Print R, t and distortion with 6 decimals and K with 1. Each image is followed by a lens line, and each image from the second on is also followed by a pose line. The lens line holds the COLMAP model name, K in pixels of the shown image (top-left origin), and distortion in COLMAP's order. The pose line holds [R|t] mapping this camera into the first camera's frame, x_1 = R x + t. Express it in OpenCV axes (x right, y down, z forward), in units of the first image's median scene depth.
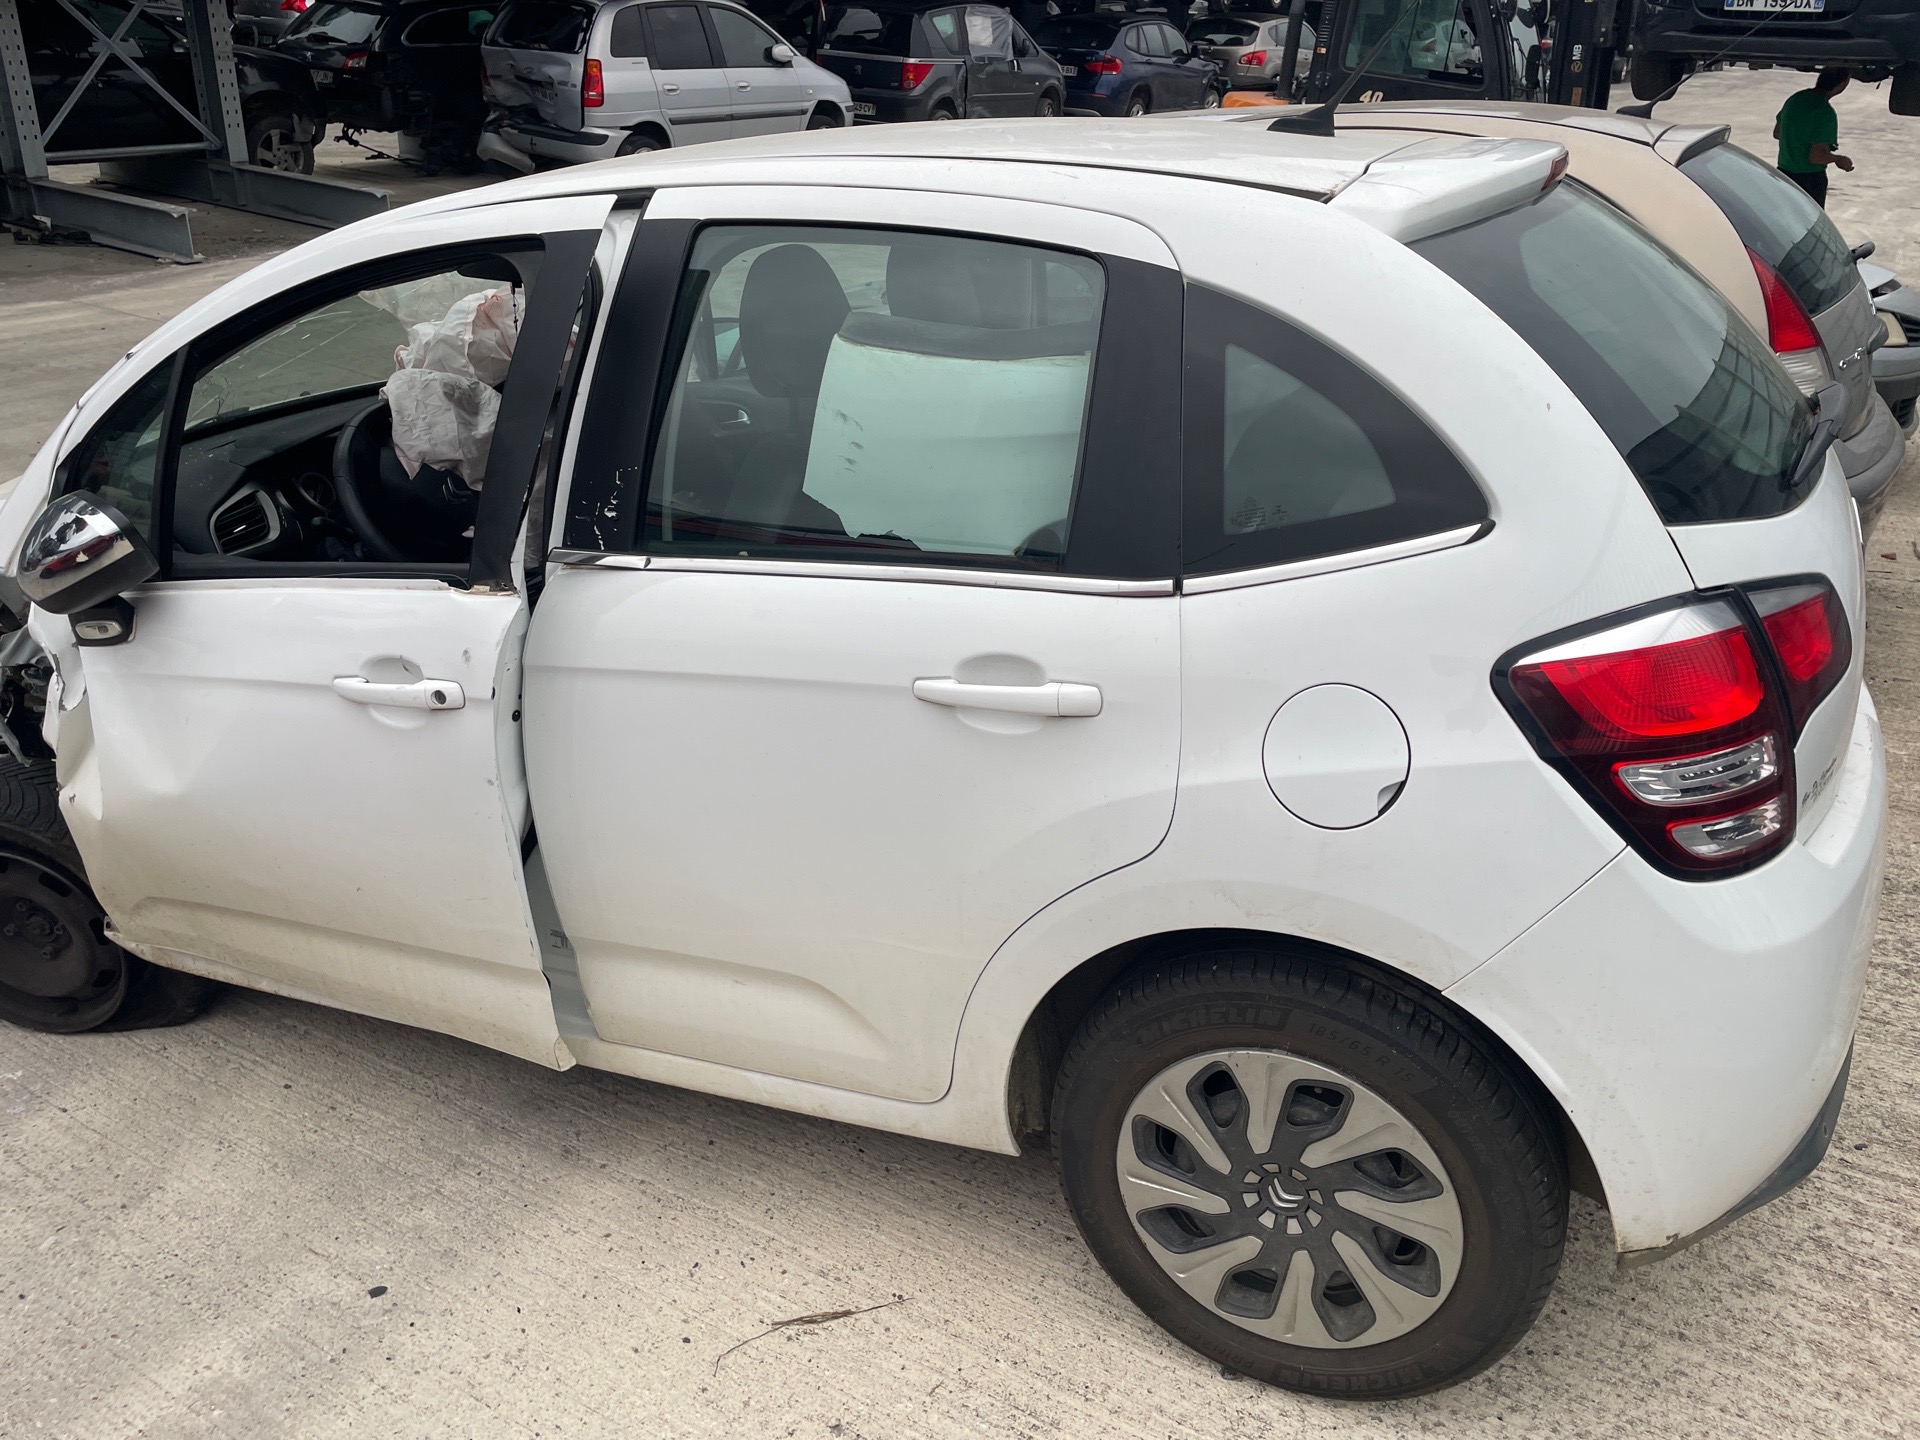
lens RADIAL K [[1454.3, 0, 949.5], [0, 1454.3, 727.4], [0, 0, 1]] dist [0.082155, -0.107642]
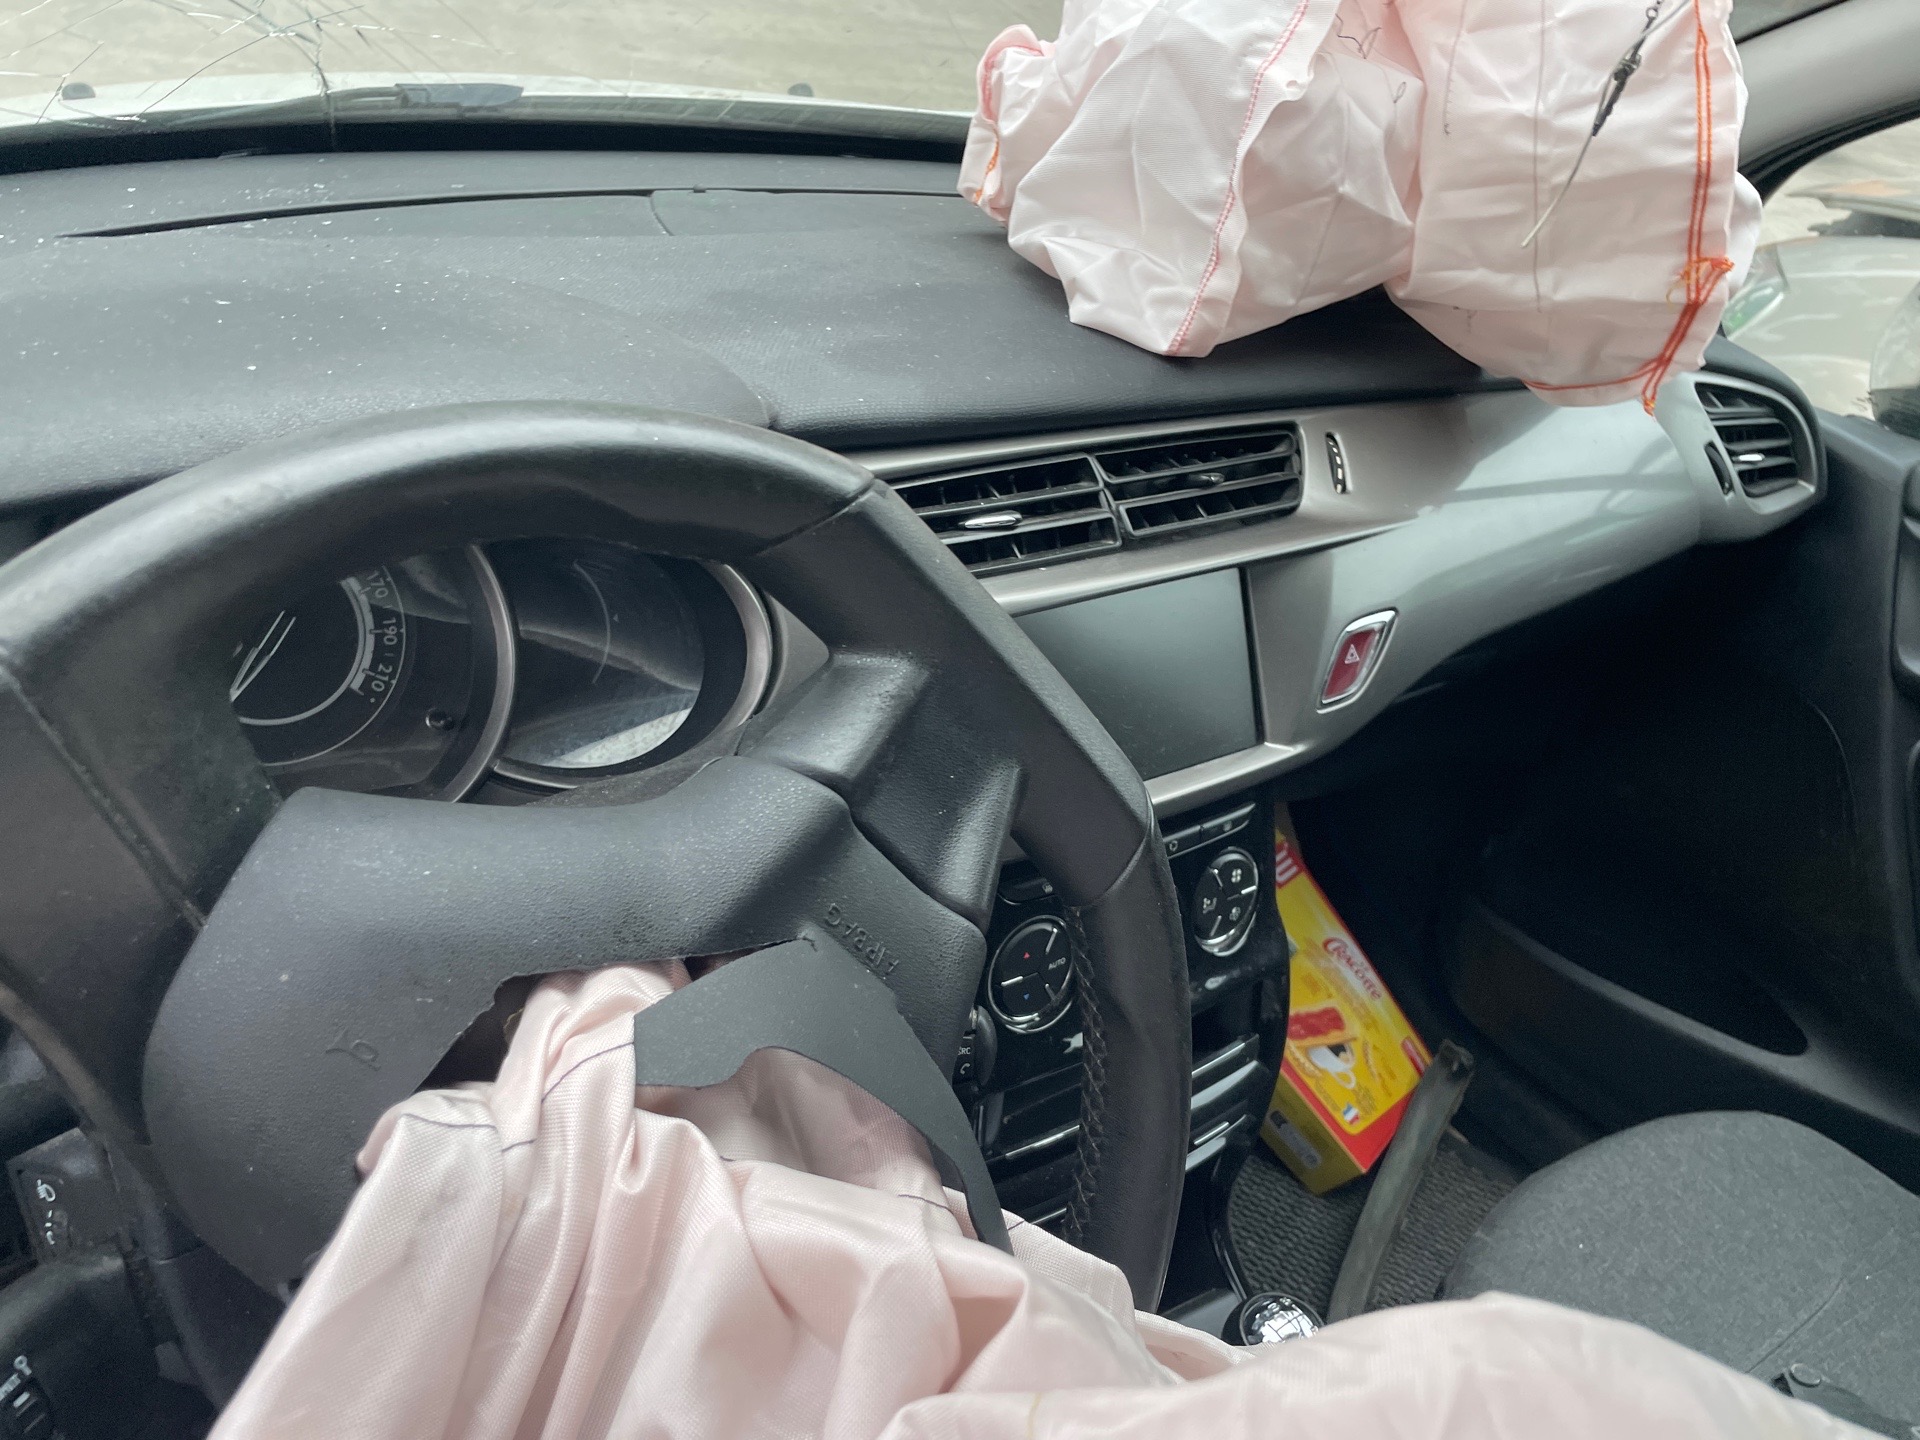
lens RADIAL K [[1454.3, 0, 948.0], [0, 1454.3, 737.5], [0, 0, 1]] dist [0.082155, -0.107642]
pose [[0.846502, 0.436503, -0.304794, -0.412897], [-0.383448, 0.897043, 0.219731, -0.327038], [0.369326, -0.069130, 0.926725, 1.226936]]
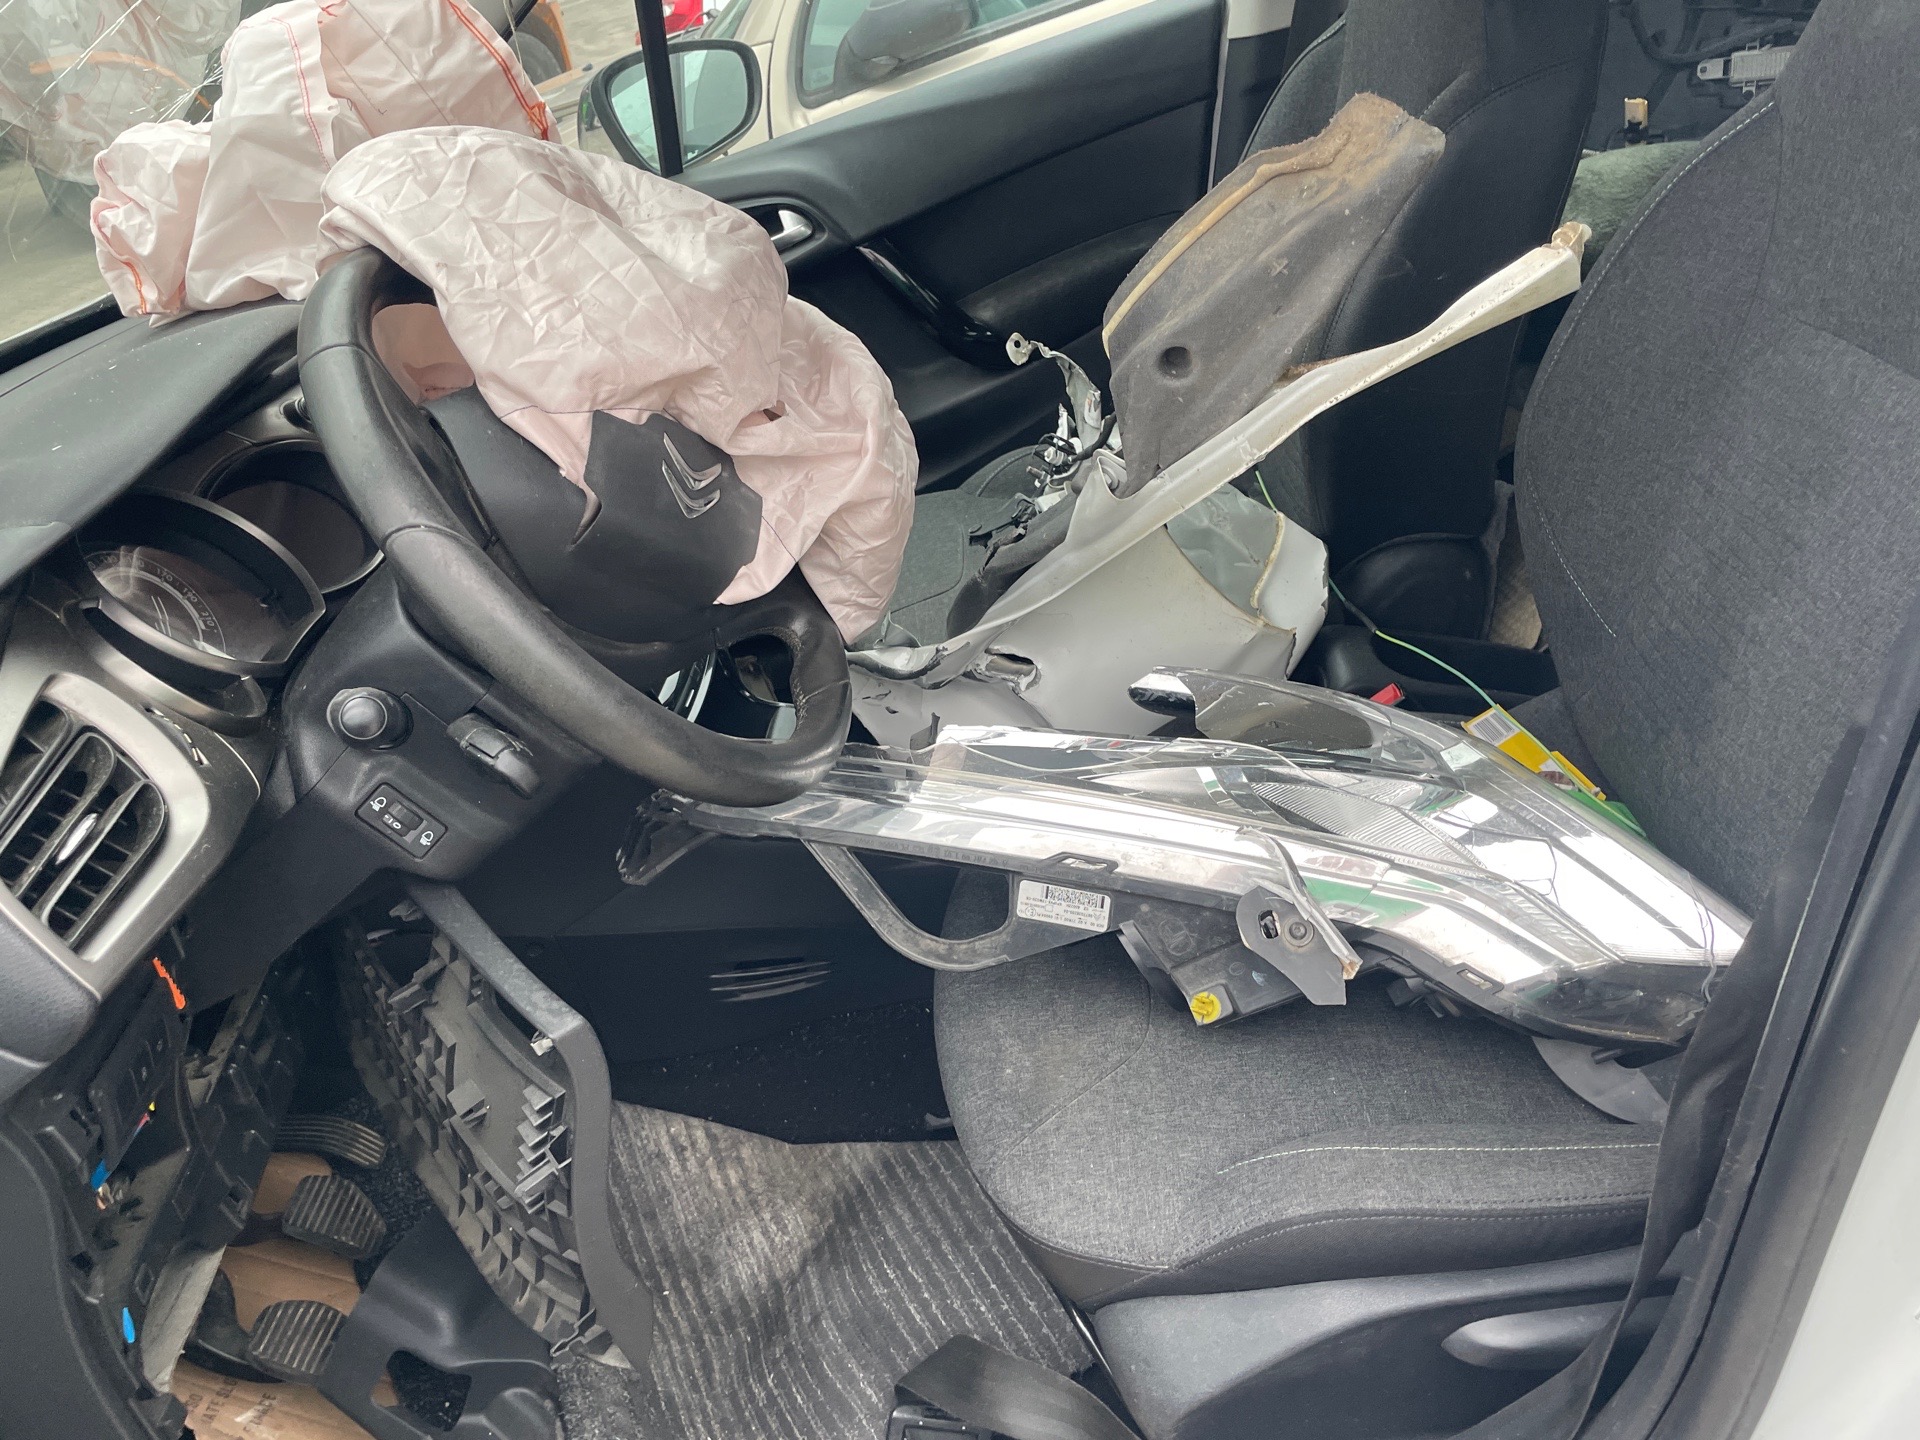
lens RADIAL K [[1454.3, 0, 934.7], [0, 1454.3, 706.1], [0, 0, 1]] dist [0.082155, -0.107642]
pose [[0.895646, -0.338559, 0.288437, -0.541654], [0.318930, 0.940890, 0.114057, -0.181352], [-0.310003, -0.010164, 0.950681, 0.930101]]
